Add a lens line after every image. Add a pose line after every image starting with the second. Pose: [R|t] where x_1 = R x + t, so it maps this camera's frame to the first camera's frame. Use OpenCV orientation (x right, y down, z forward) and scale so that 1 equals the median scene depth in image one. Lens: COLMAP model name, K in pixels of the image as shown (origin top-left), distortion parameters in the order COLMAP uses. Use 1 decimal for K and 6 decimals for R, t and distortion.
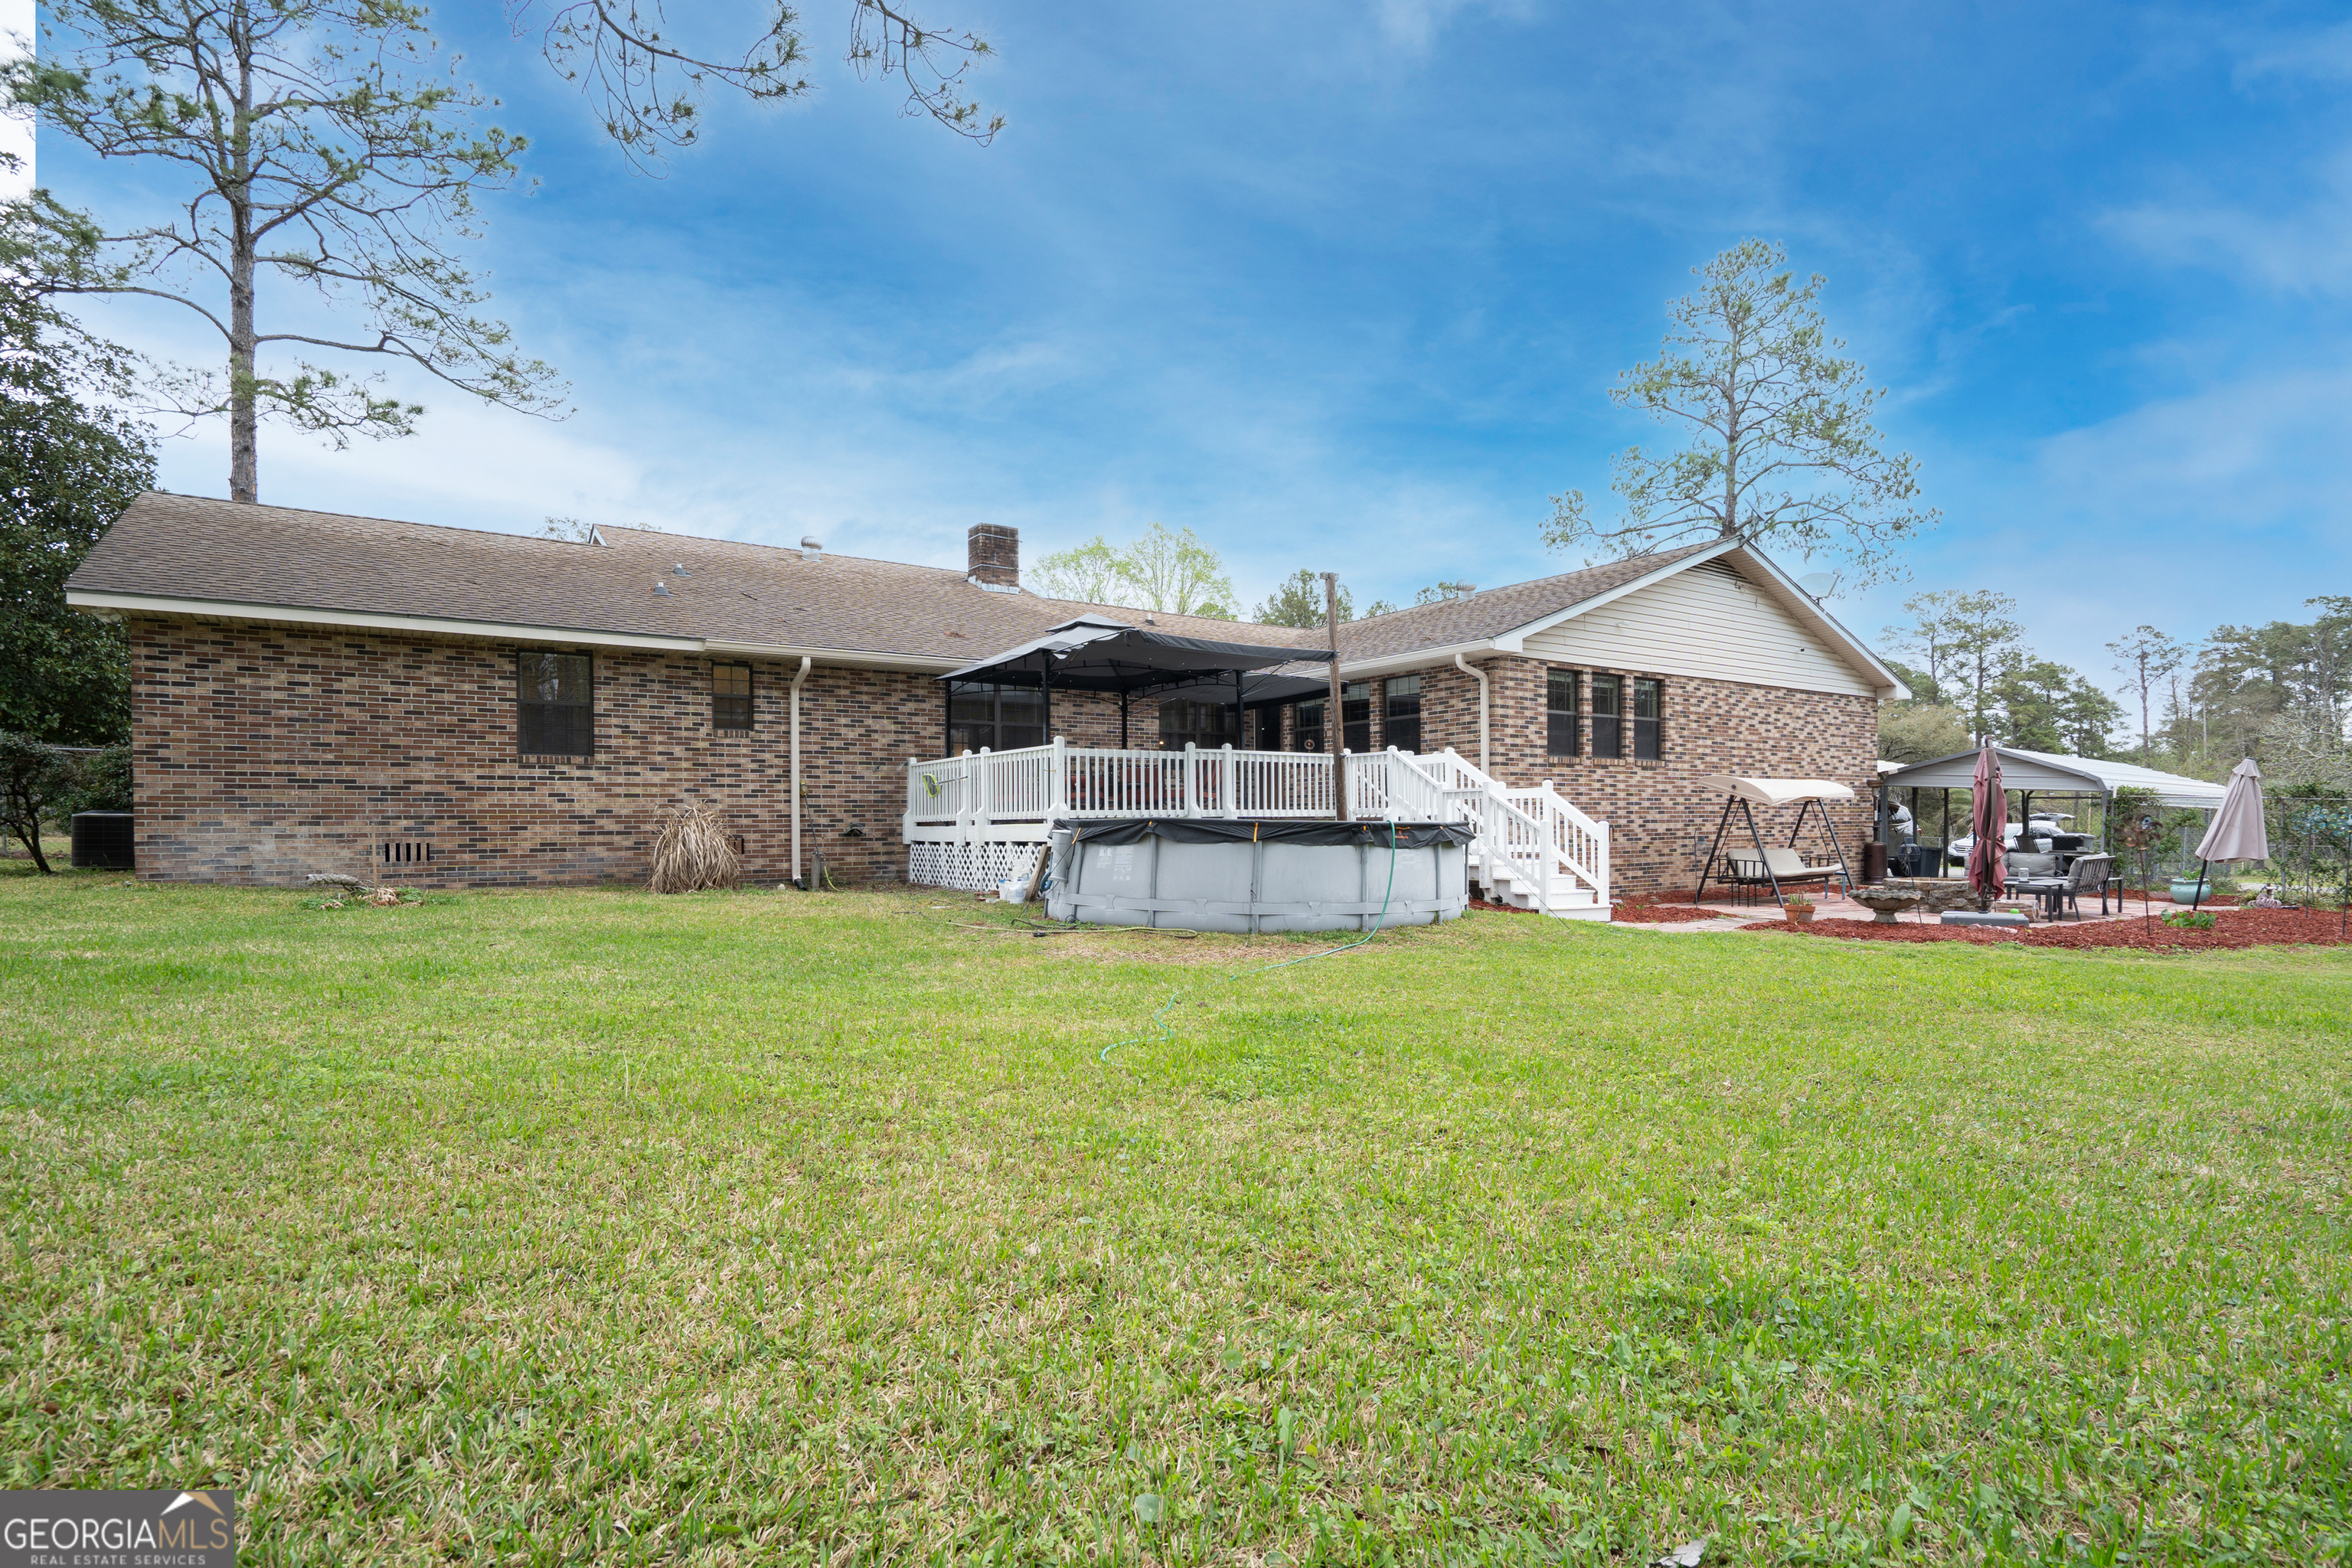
lens RADIAL K [[1148.9, 0, 1178.4], [0, 1148.9, 809.6], [0, 0, 1]] dist [0.000029, -0.000269]
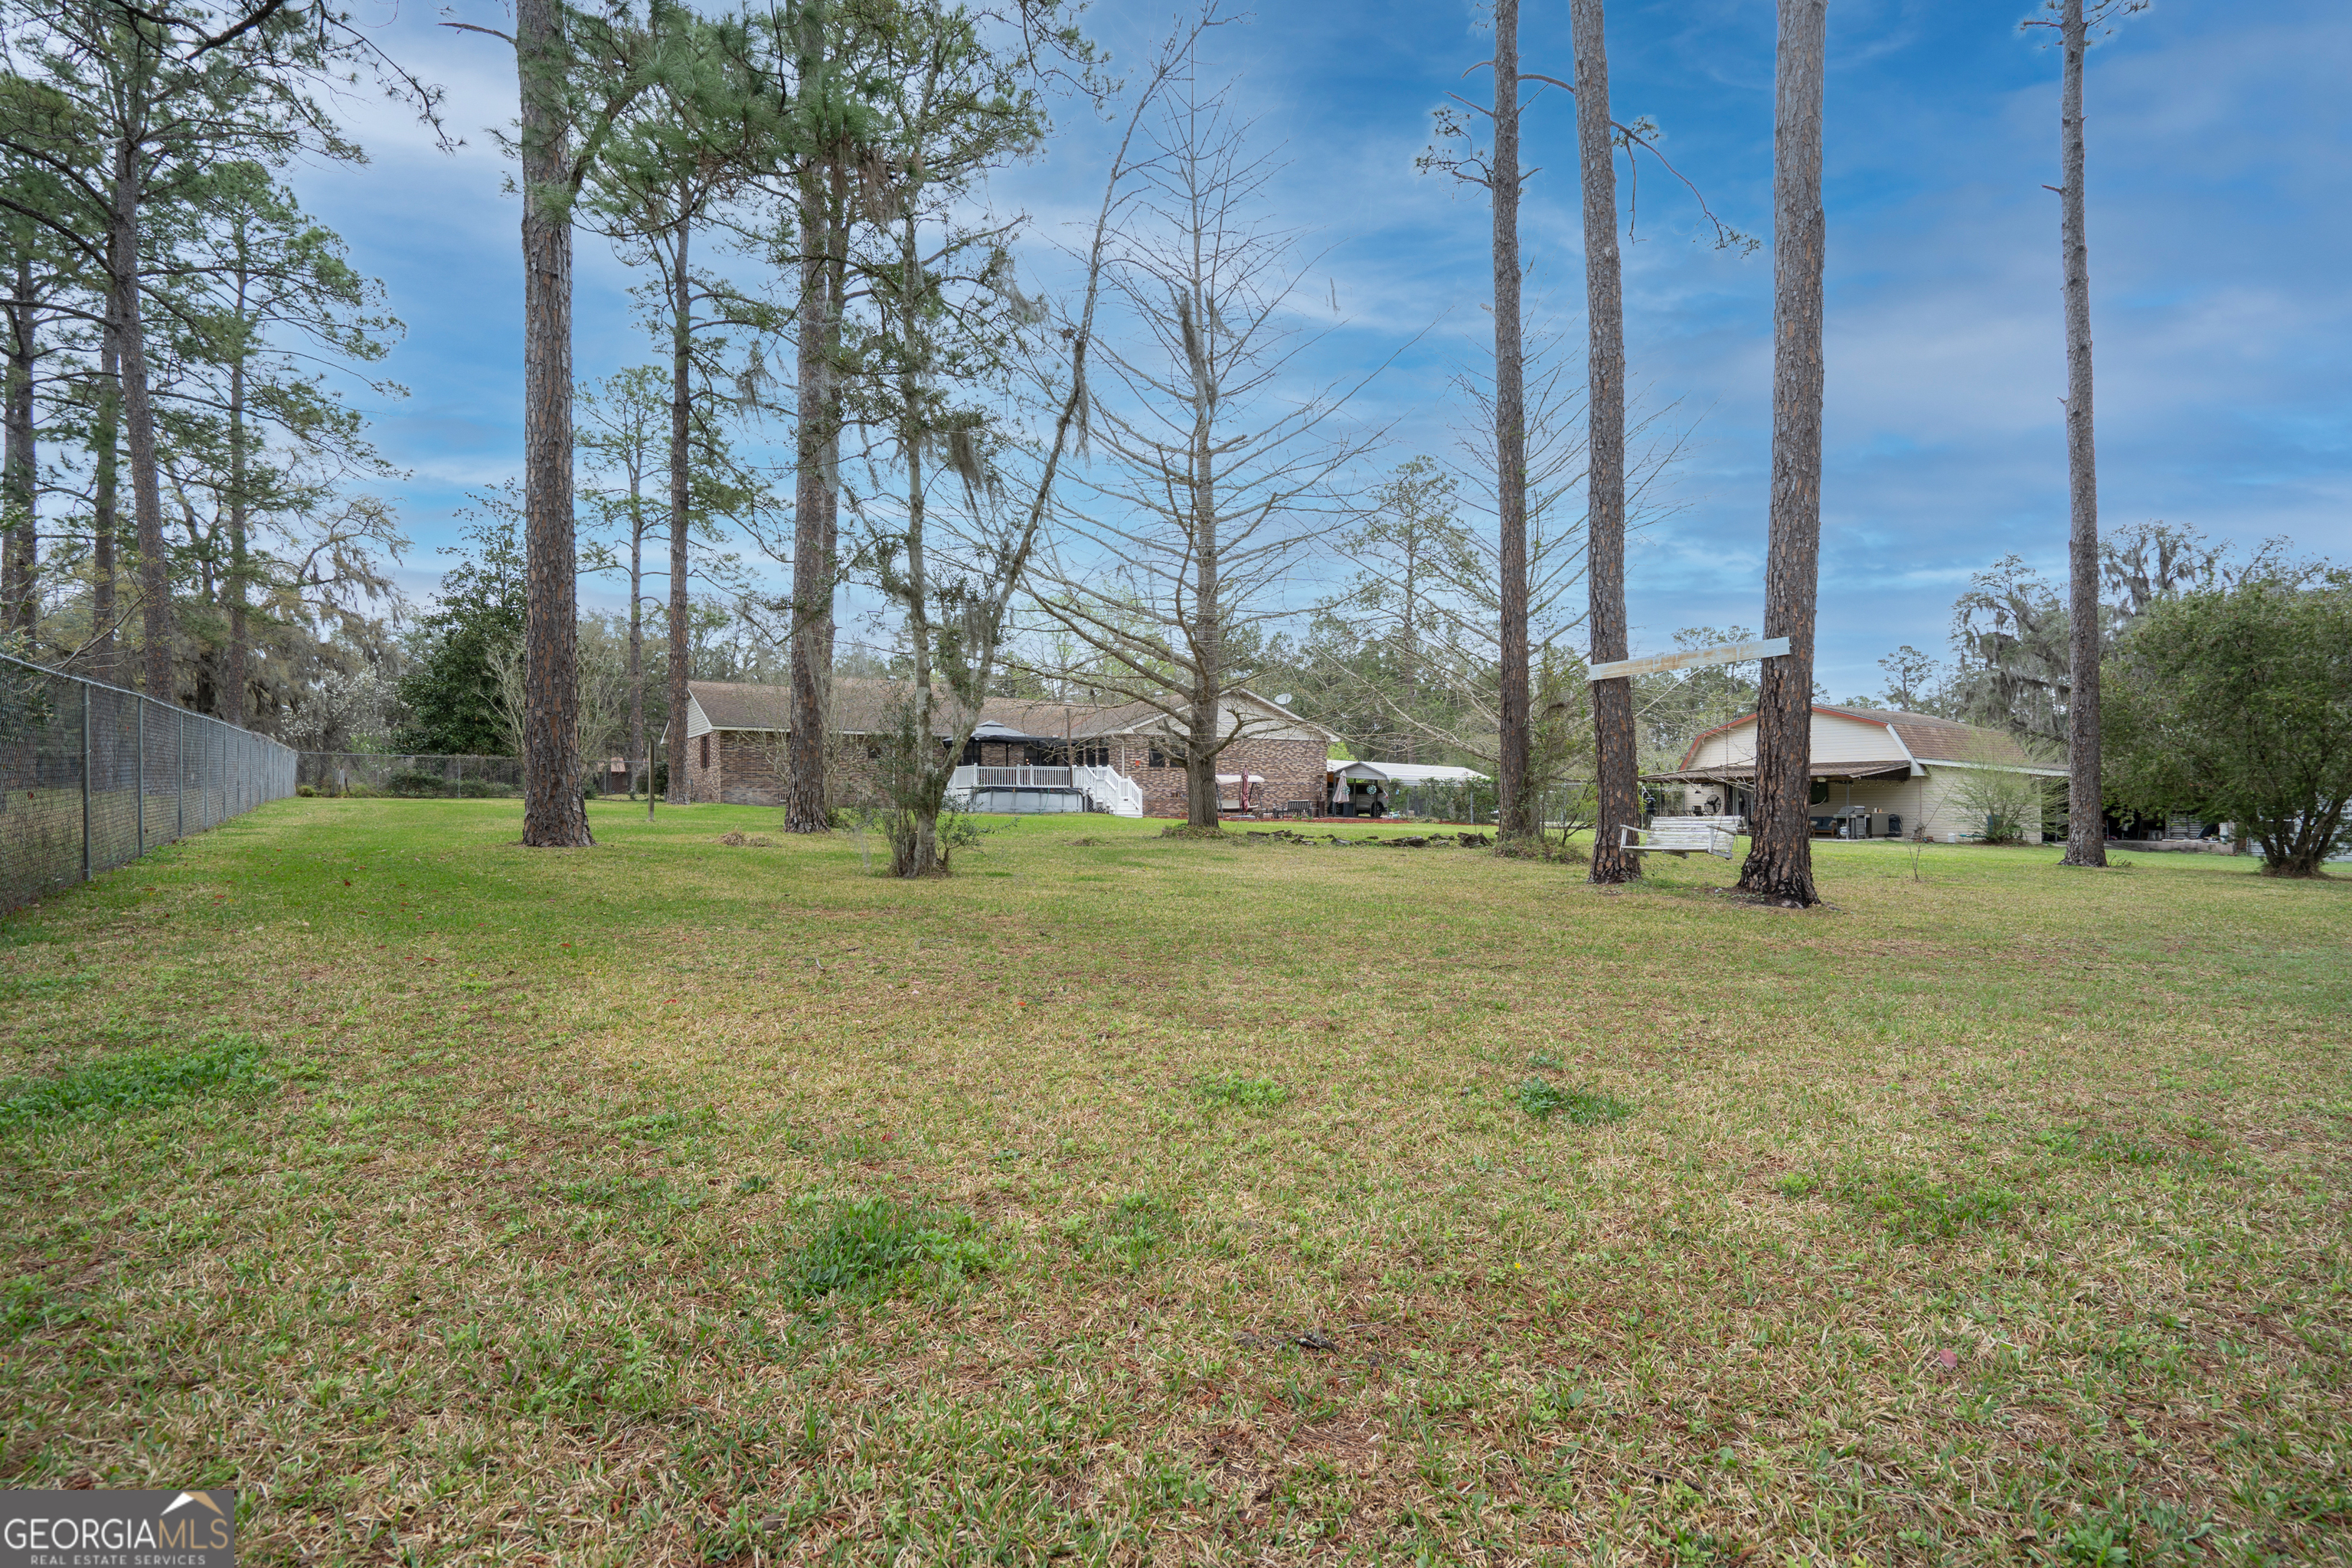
lens RADIAL K [[1071.0, 0, 1173.3], [0, 1071.0, 787.9], [0, 0, 1]] dist [0.000357, 0.000432]
pose [[0.999982, 0.003665, -0.004677, 0.437484], [-0.003674, 0.999991, -0.002036, 0.013439], [0.004670, 0.002053, 0.999987, -1.916142]]
